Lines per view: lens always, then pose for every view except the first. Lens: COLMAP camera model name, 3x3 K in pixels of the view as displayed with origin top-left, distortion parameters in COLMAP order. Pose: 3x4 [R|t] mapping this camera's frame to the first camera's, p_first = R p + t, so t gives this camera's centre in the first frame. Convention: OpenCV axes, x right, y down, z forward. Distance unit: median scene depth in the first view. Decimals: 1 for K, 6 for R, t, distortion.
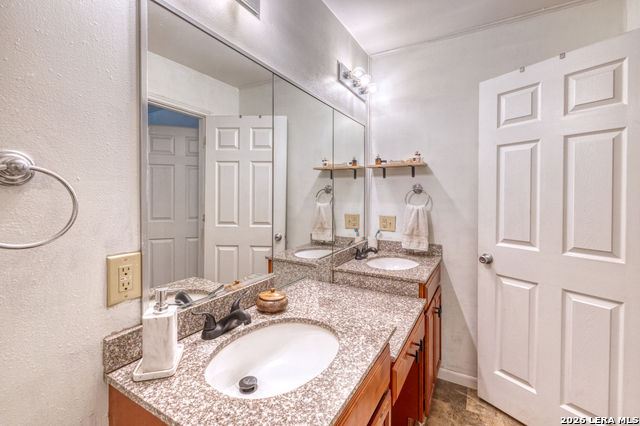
lens RADIAL K [[268.7, 0, 335.4], [0, 268.7, 197.1], [0, 0, 1]] dist [0.001643, -0.000352]
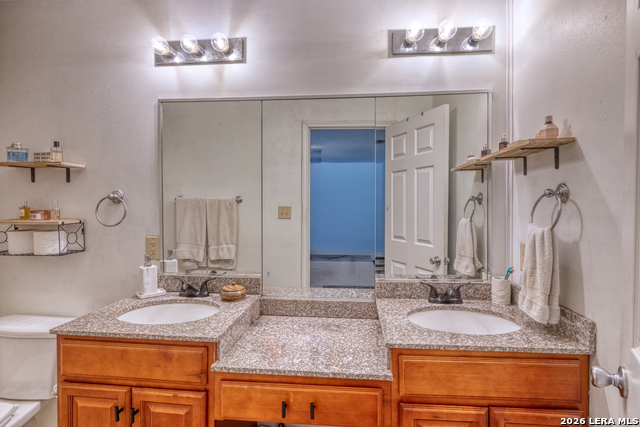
lens RADIAL K [[321.3, 0, 321.1], [0, 321.3, 213.4], [0, 0, 1]] dist [-0.012900, -0.001251]
pose [[0.421139, 0.013787, -0.906891, 0.633128], [-0.006628, 0.999905, 0.012123, 0.000923], [0.906972, 0.000906, 0.421191, 0.372254]]
